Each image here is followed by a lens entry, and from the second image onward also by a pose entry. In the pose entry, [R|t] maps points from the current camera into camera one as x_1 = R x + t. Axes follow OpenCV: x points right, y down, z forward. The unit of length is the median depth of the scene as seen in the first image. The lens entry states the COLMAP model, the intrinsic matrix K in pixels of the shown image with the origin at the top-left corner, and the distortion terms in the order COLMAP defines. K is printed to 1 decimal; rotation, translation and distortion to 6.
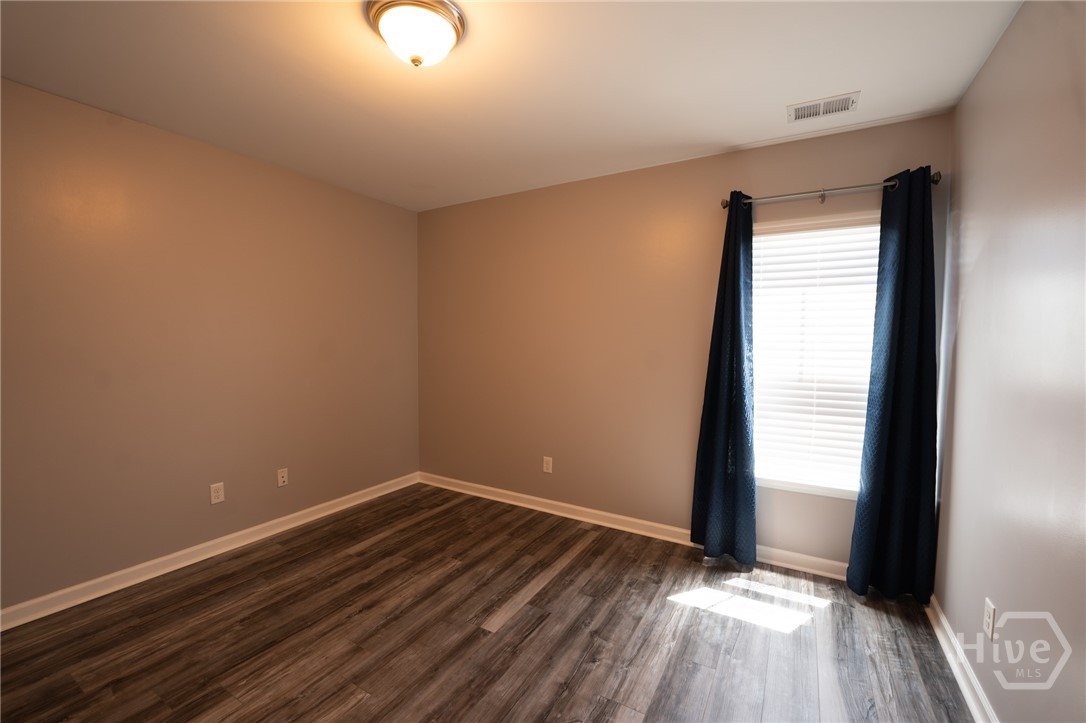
lens RADIAL K [[444.4, 0, 541.2], [0, 444.4, 361.1], [0, 0, 1]] dist [-0.033046, 0.006219]
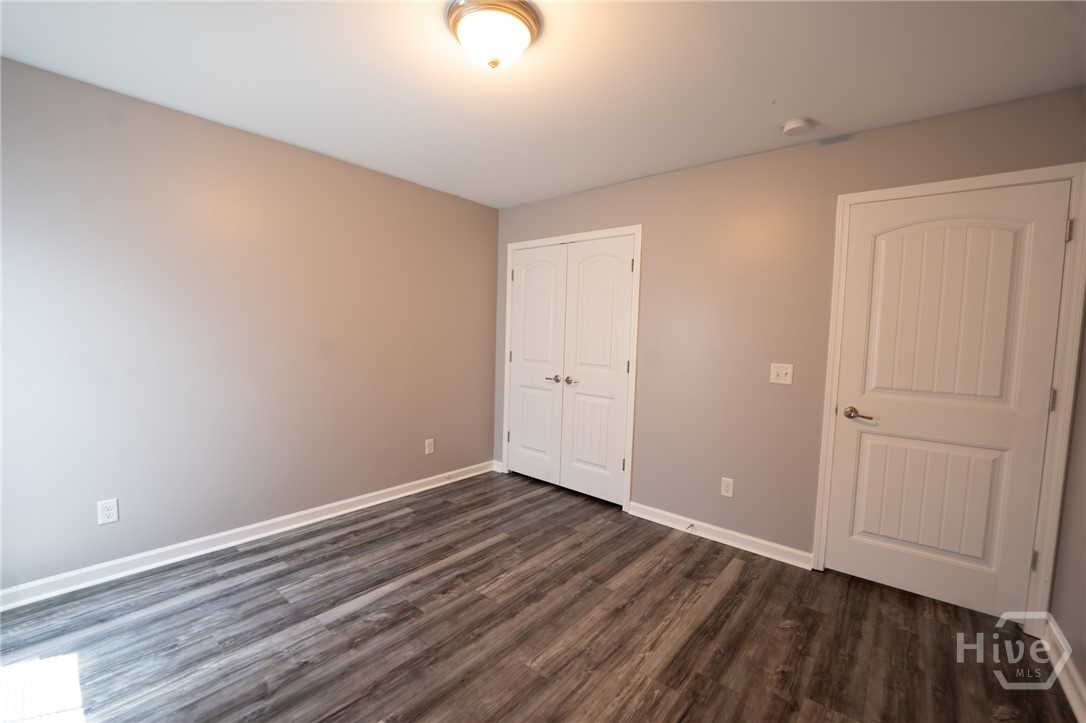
lens RADIAL K [[452.7, 0, 548.4], [0, 452.7, 356.4], [0, 0, 1]] dist [-0.000699, -0.011488]
pose [[-0.986832, -0.045120, 0.155330, -0.522684], [-0.029520, 0.994416, 0.101316, -0.097565], [-0.159034, 0.095396, -0.982653, 1.795314]]
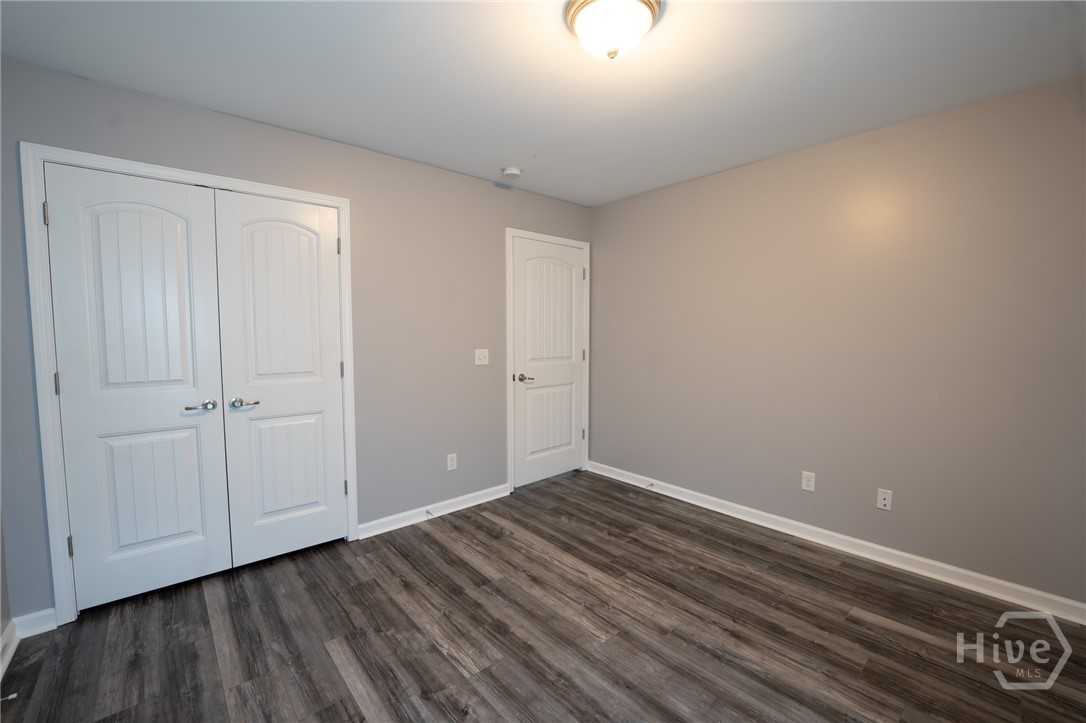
lens RADIAL K [[444.4, 0, 541.2], [0, 444.4, 361.1], [0, 0, 1]] dist [-0.033046, 0.006219]
pose [[-0.308703, 0.058404, -0.949364, 0.637677], [-0.046201, 0.996014, 0.076297, -0.050402], [0.950036, 0.067414, -0.304774, 1.019069]]
